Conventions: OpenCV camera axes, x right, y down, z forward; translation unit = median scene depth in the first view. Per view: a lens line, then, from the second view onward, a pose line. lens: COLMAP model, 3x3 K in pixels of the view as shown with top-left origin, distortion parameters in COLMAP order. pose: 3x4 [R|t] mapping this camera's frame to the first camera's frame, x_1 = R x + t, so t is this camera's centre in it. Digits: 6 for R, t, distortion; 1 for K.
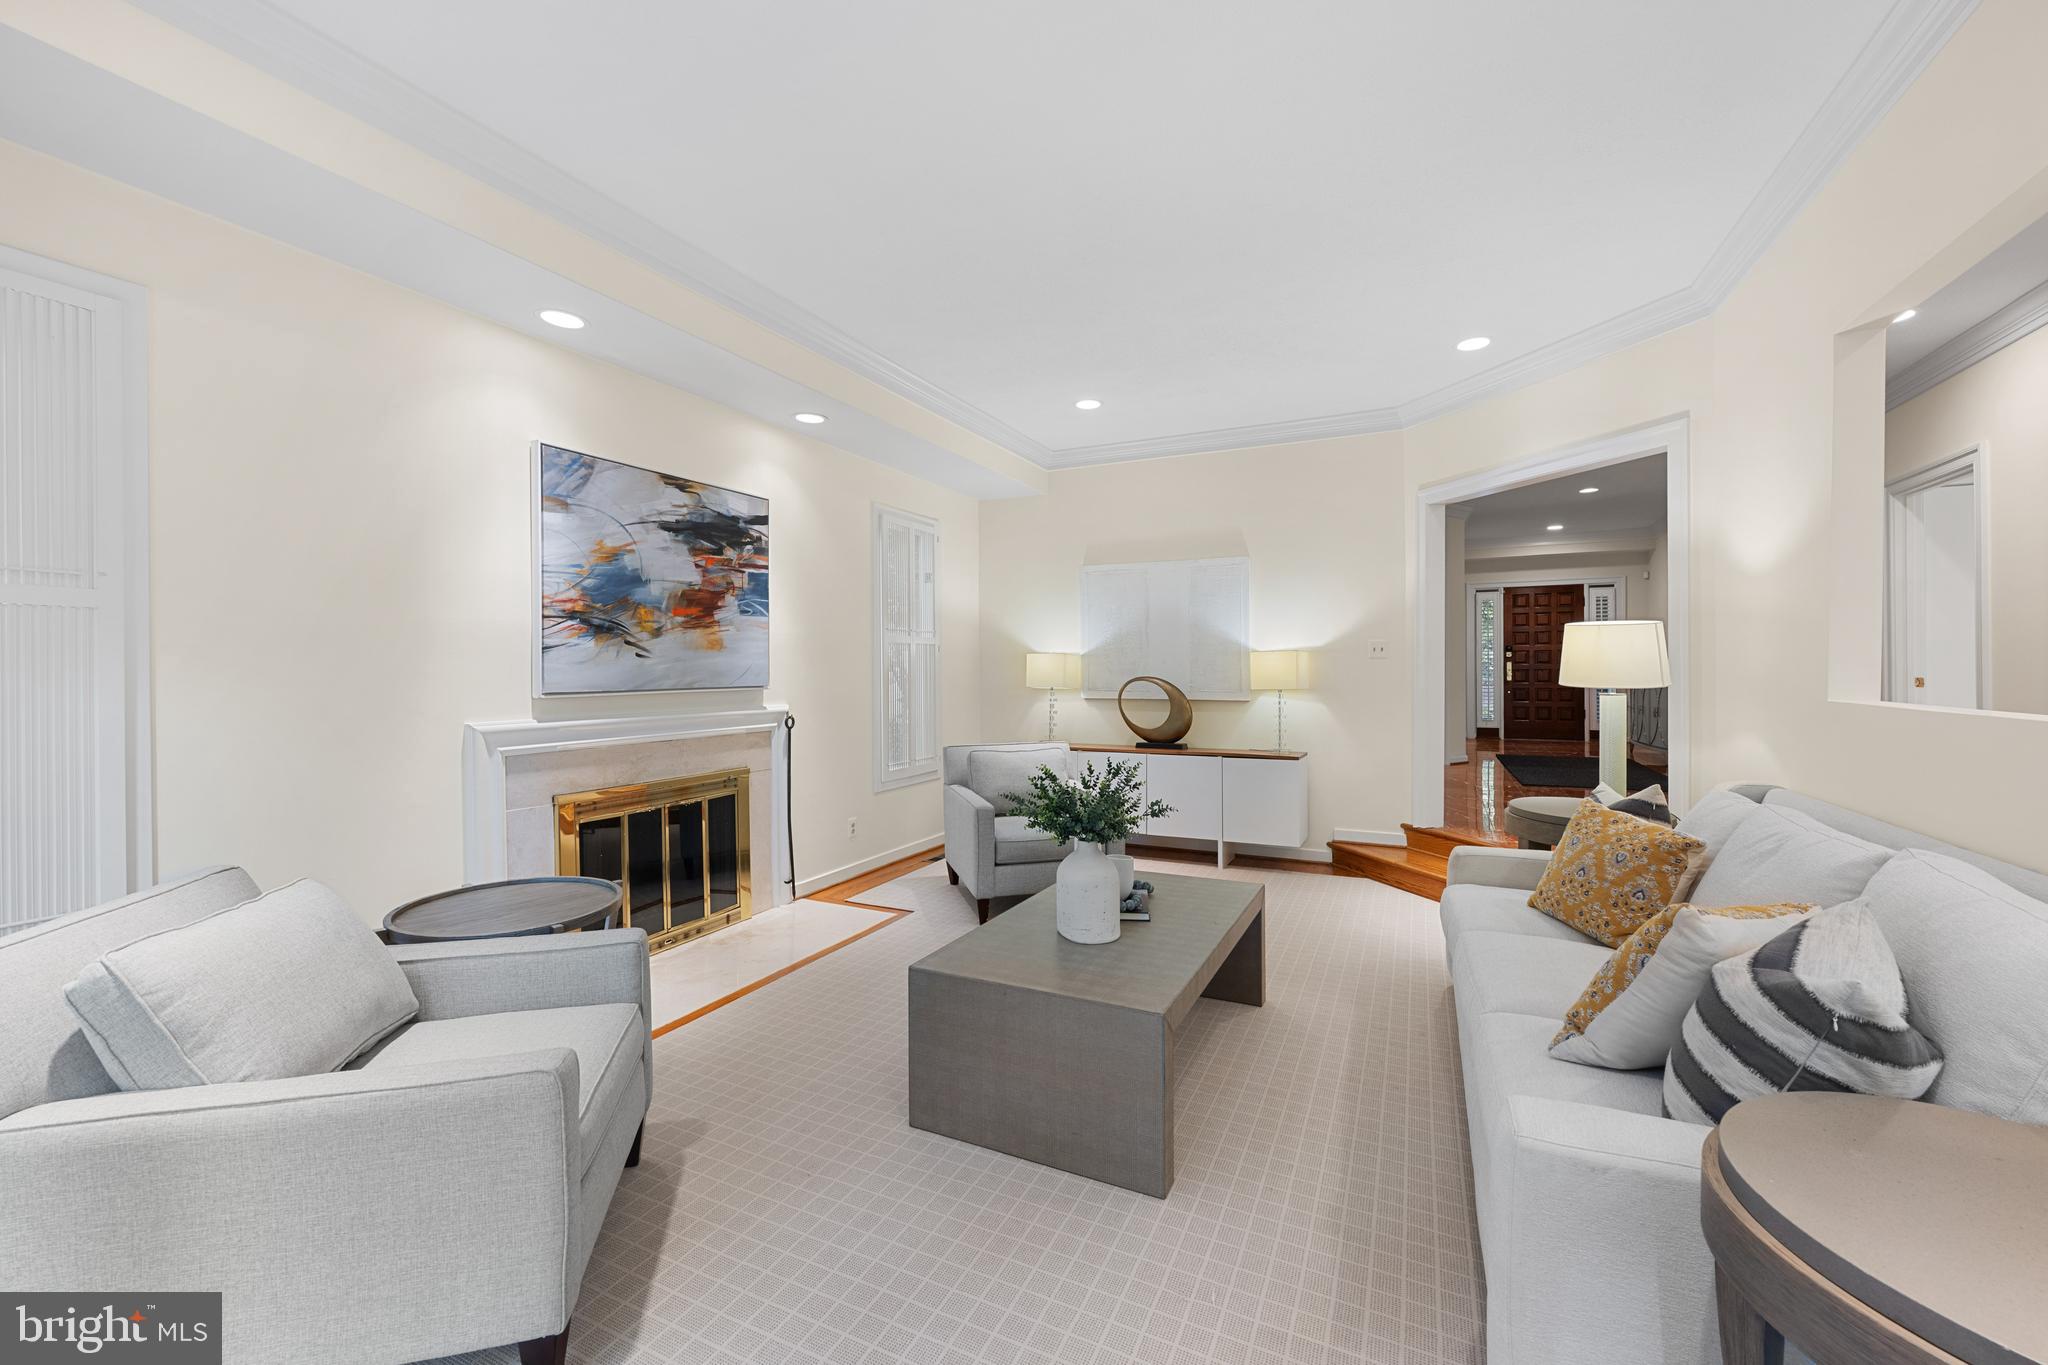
lens RADIAL K [[820.4, 0, 1030.0], [0, 820.4, 676.5], [0, 0, 1]] dist [0.003211, 0.000266]
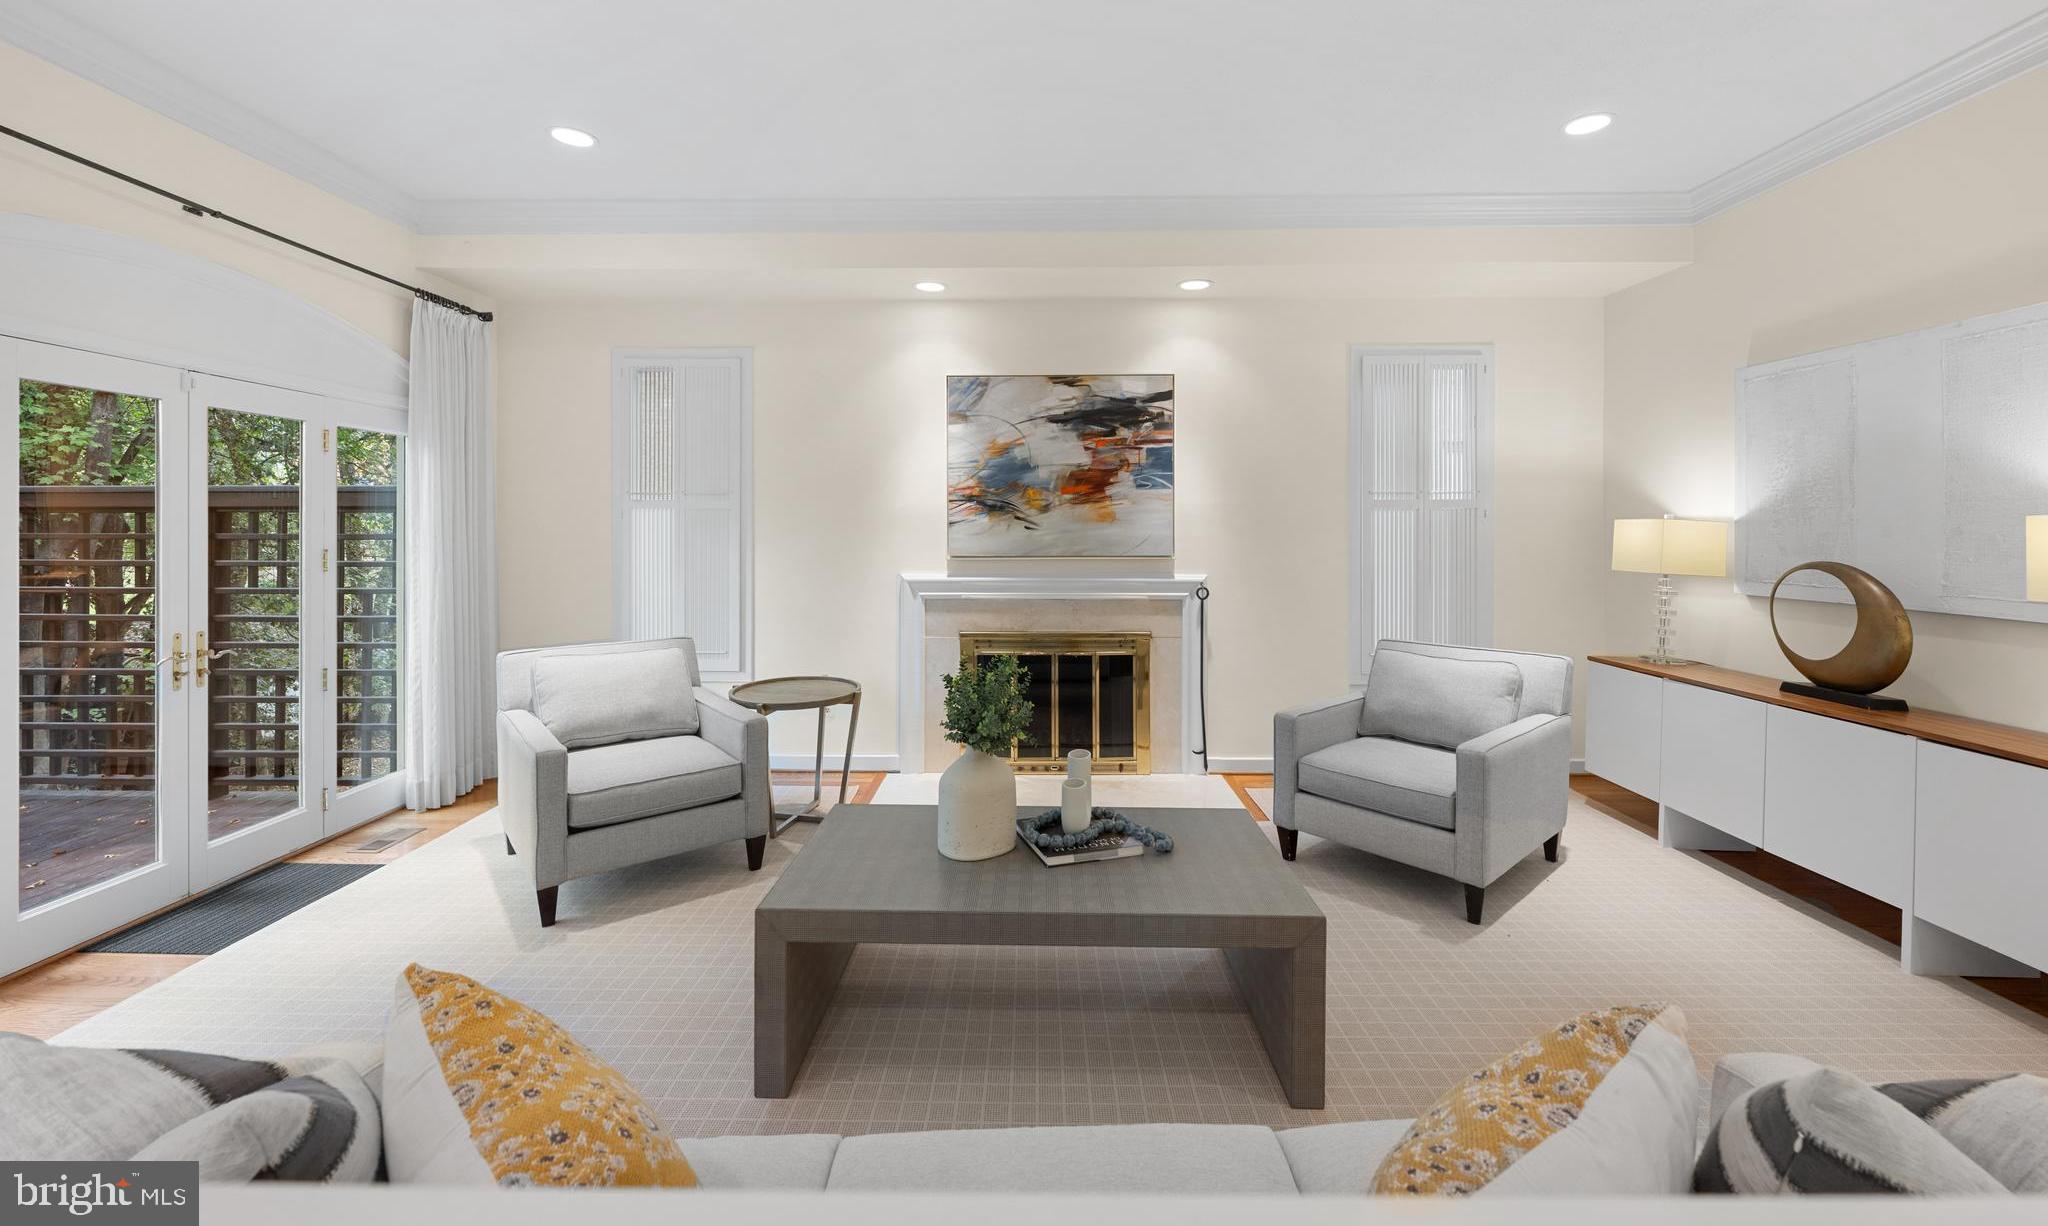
lens RADIAL K [[834.4, 0, 1069.2], [0, 834.4, 542.3], [0, 0, 1]] dist [-0.003172, 0.000031]
pose [[0.419537, 0.015718, -0.907602, 0.634604], [-0.012369, 0.999856, 0.011598, -0.017865], [0.907654, 0.006360, 0.419671, 0.488935]]
